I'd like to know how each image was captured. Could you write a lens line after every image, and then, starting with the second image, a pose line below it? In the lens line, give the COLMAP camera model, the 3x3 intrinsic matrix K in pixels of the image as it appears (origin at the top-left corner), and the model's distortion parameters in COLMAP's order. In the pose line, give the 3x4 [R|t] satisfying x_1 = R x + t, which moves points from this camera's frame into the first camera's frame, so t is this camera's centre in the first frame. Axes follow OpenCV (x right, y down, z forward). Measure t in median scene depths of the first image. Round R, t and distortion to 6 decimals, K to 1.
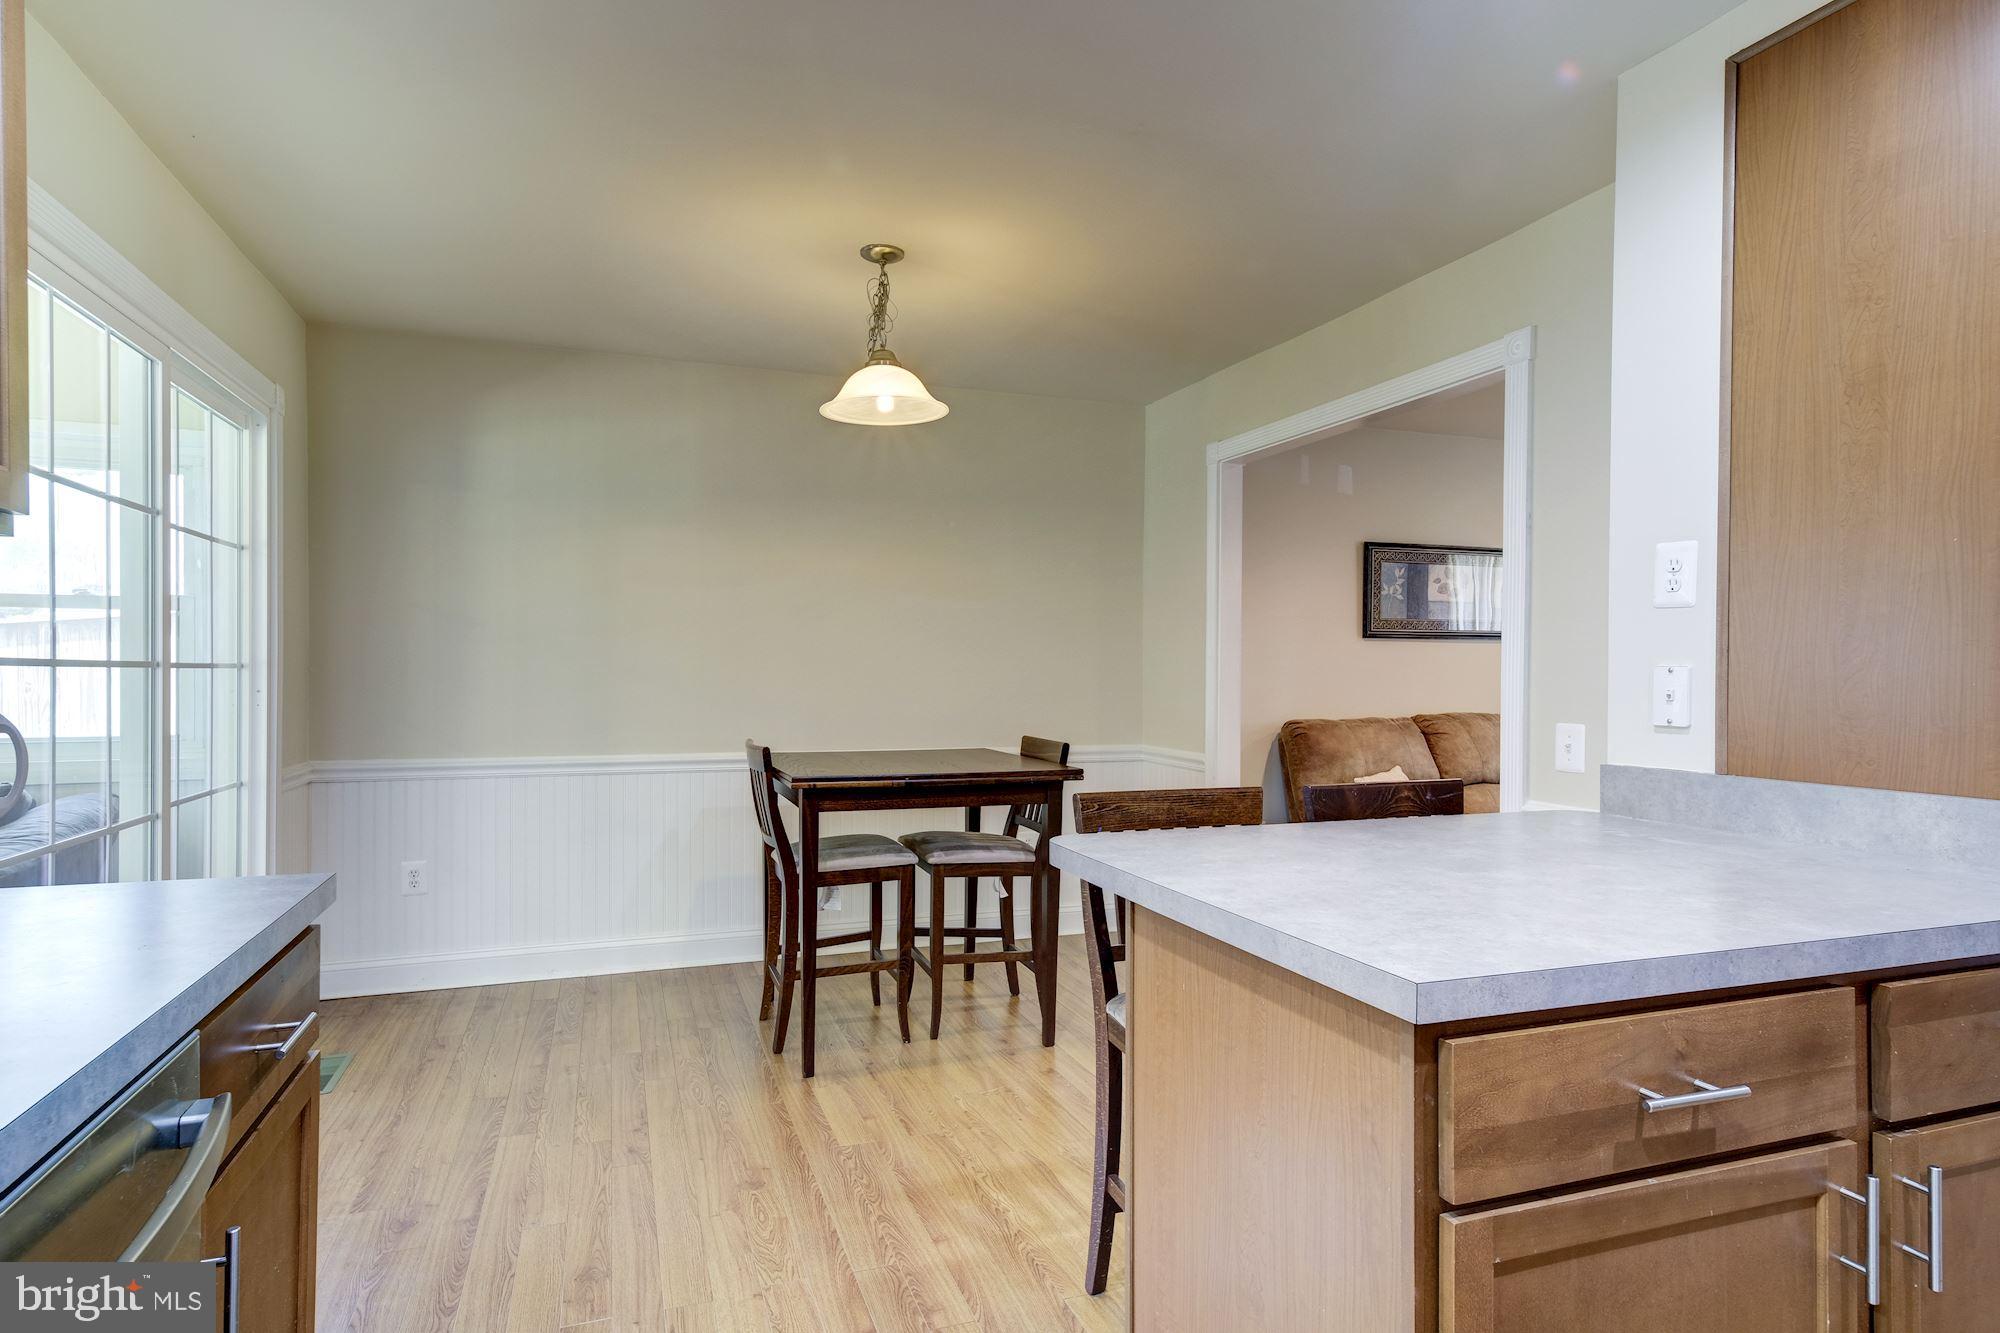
lens RADIAL K [[1078.9, 0, 992.5], [0, 1078.9, 684.4], [0, 0, 1]] dist [0.001066, -0.000517]
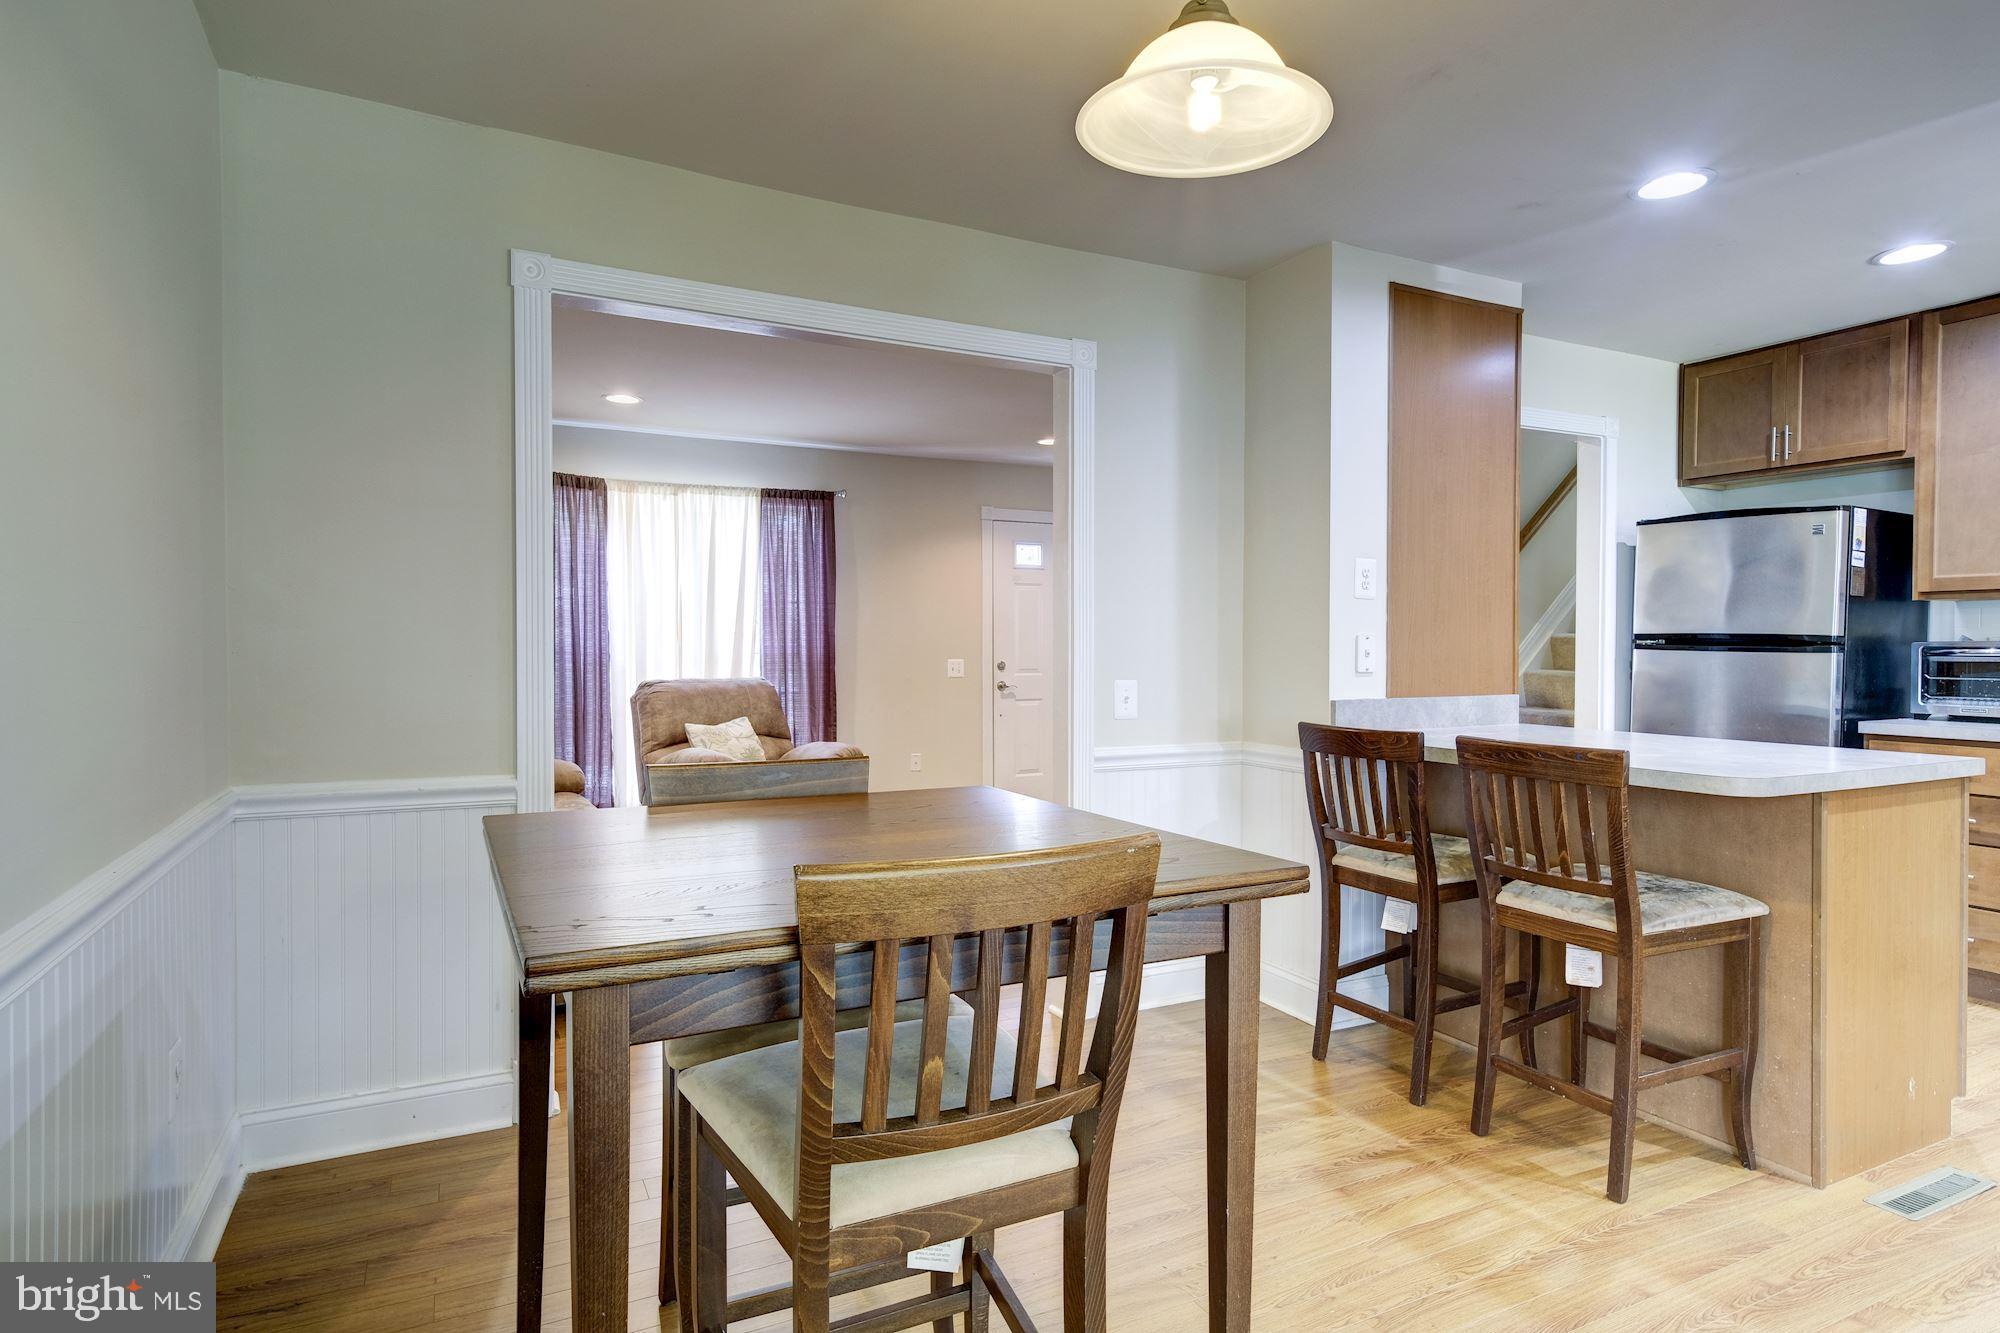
lens RADIAL K [[1065.5, 0, 975.6], [0, 1065.5, 670.4], [0, 0, 1]] dist [0.005921, 0.002478]
pose [[-0.115122, -0.027500, 0.992971, -0.421423], [0.010503, 0.999527, 0.028899, -0.007610], [-0.993296, 0.013756, -0.114778, 0.827401]]
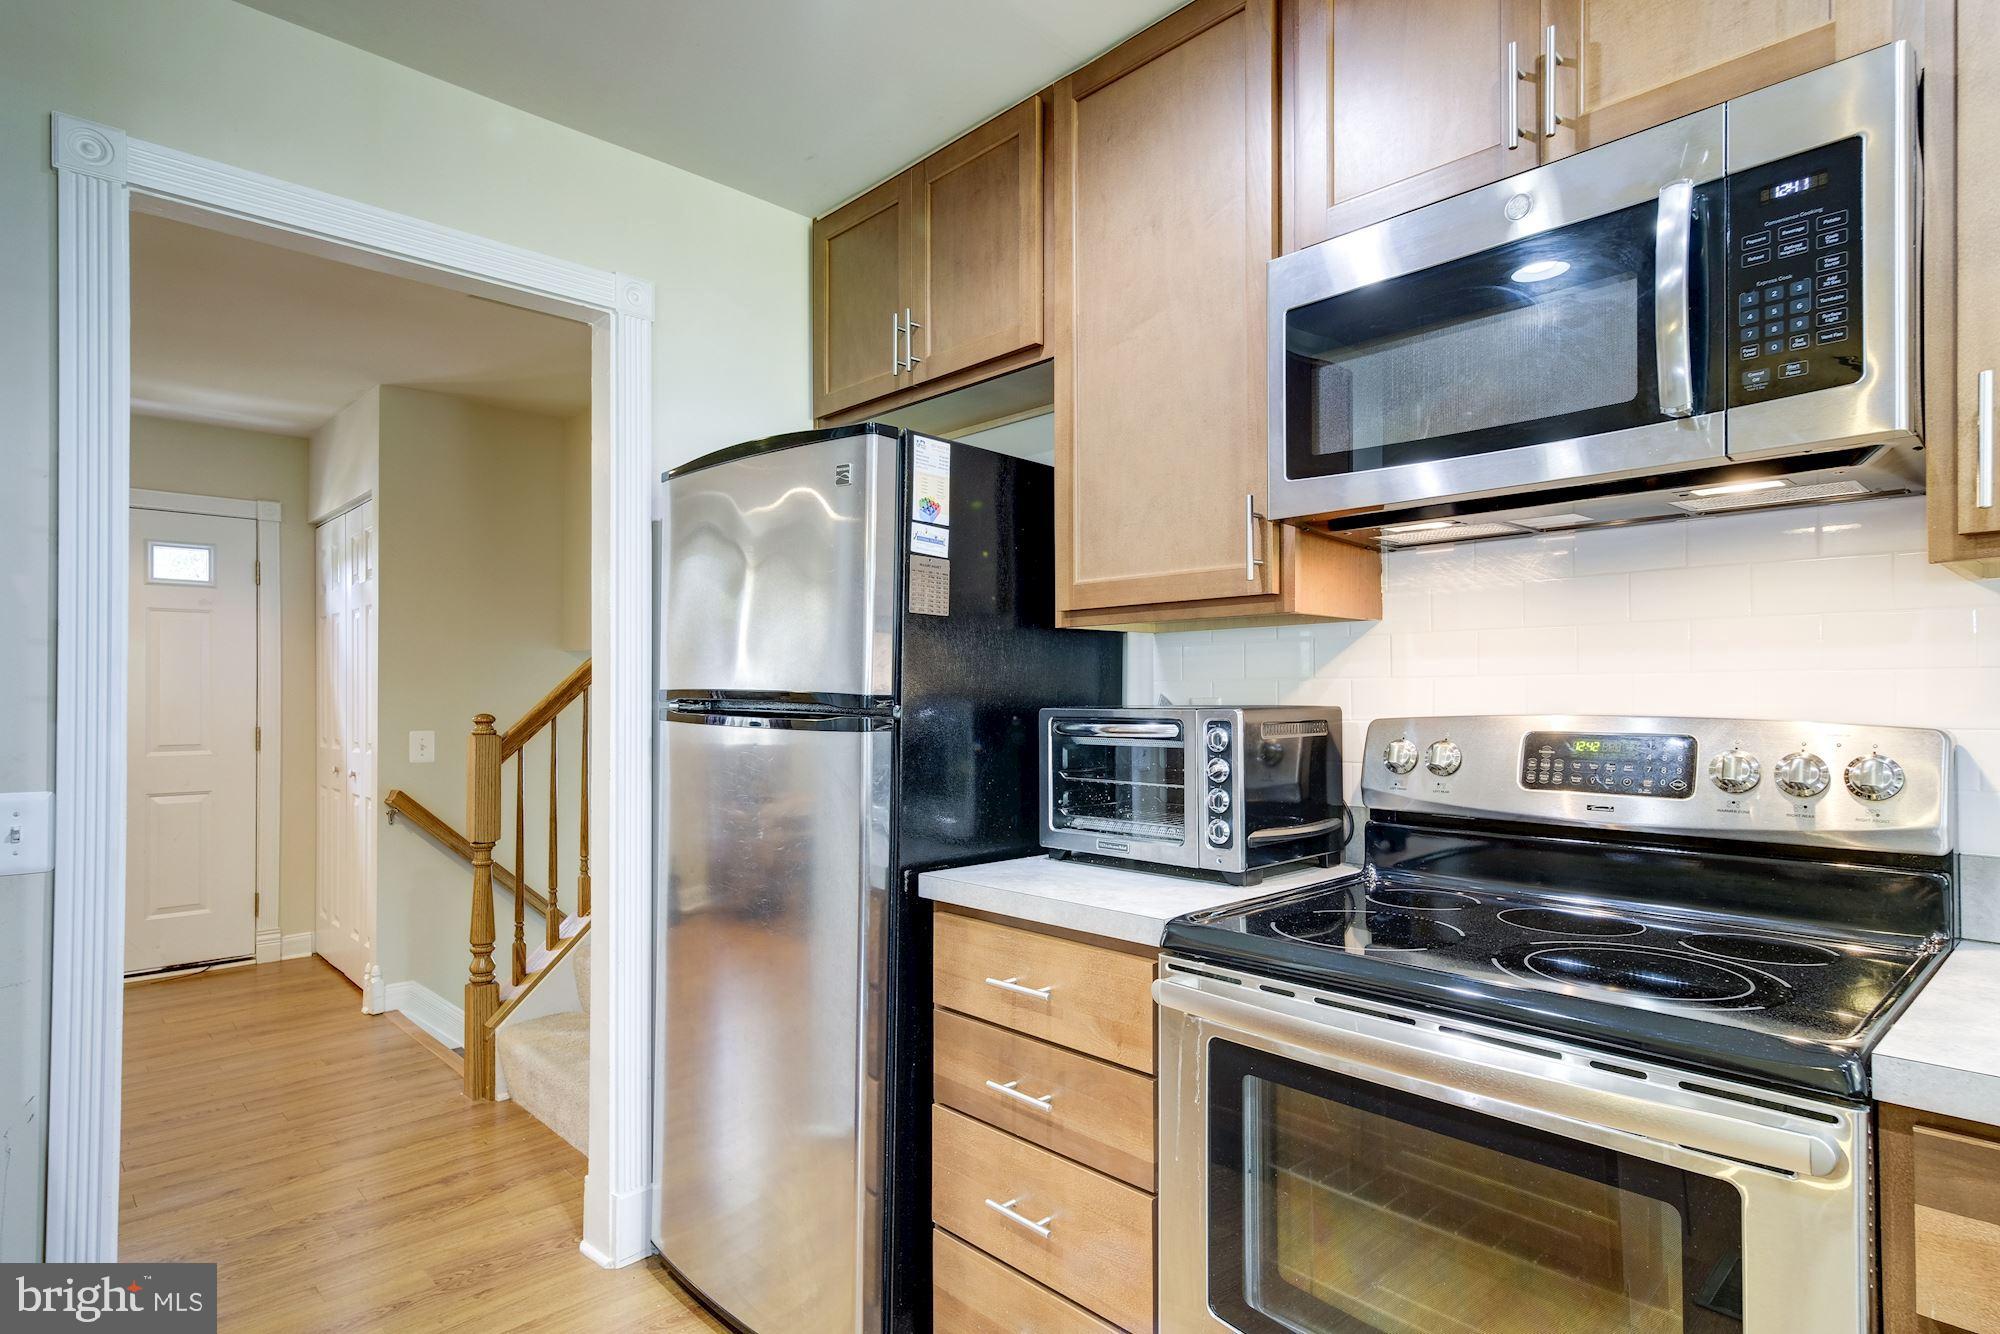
lens RADIAL K [[1067.9, 0, 1009.5], [0, 1067.9, 680.8], [0, 0, 1]] dist [0.002644, 0.000023]
pose [[-0.410647, 0.010779, 0.911731, -0.050495], [0.009742, 0.999925, -0.007434, -0.005600], [-0.911742, 0.005829, -0.410721, 0.179196]]
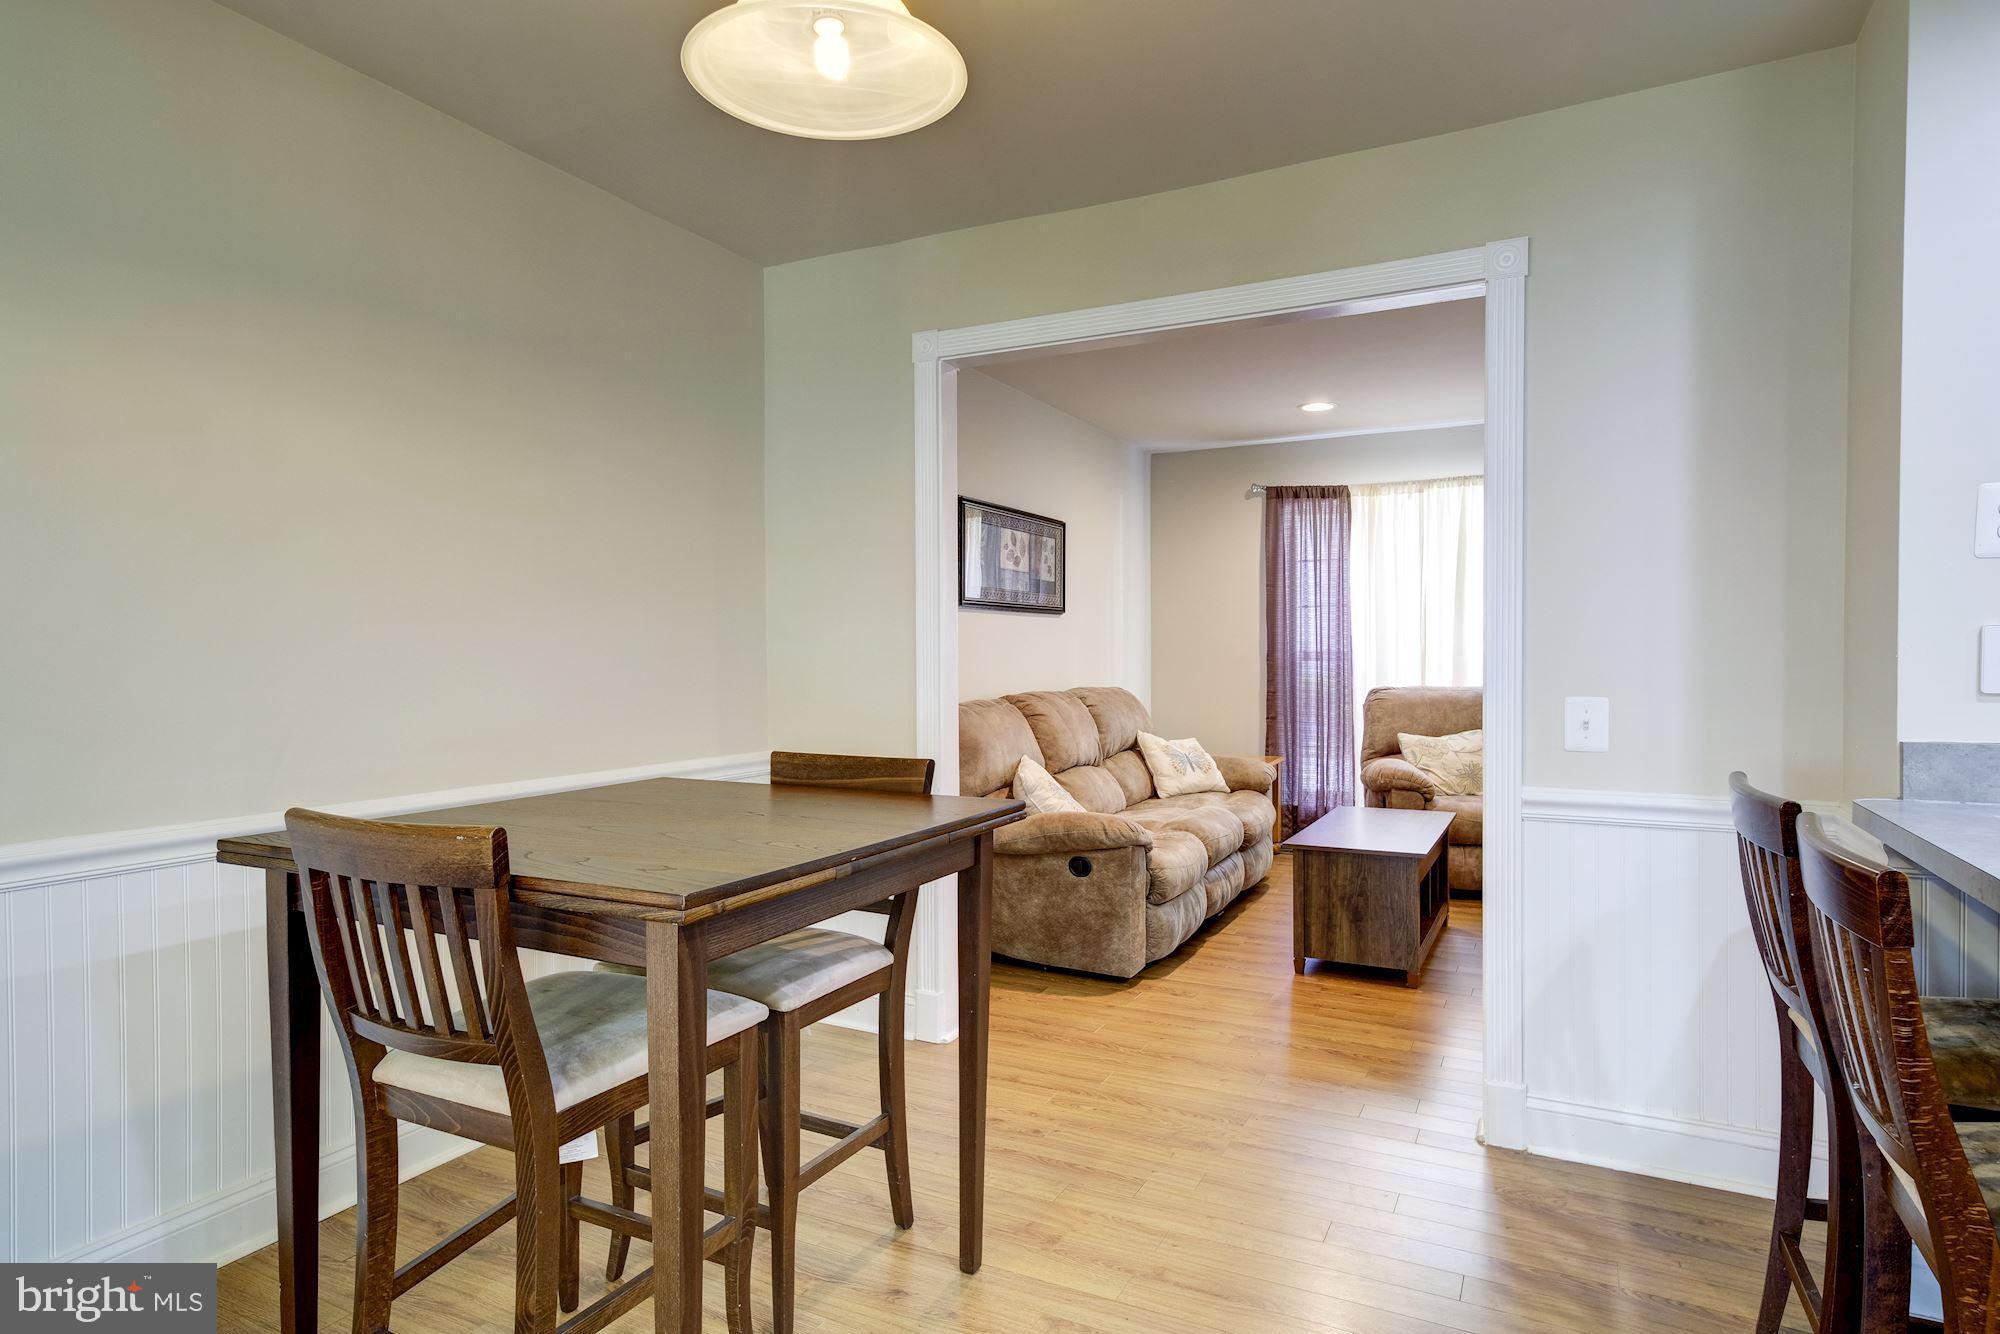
lens RADIAL K [[1061.2, 0, 1028.9], [0, 1061.2, 664.1], [0, 0, 1]] dist [-0.000242, -0.000051]
pose [[0.719465, -0.014569, 0.694376, -0.247089], [0.016048, 0.999862, 0.004351, -0.000953], [-0.694343, 0.008013, 0.719599, 0.435849]]
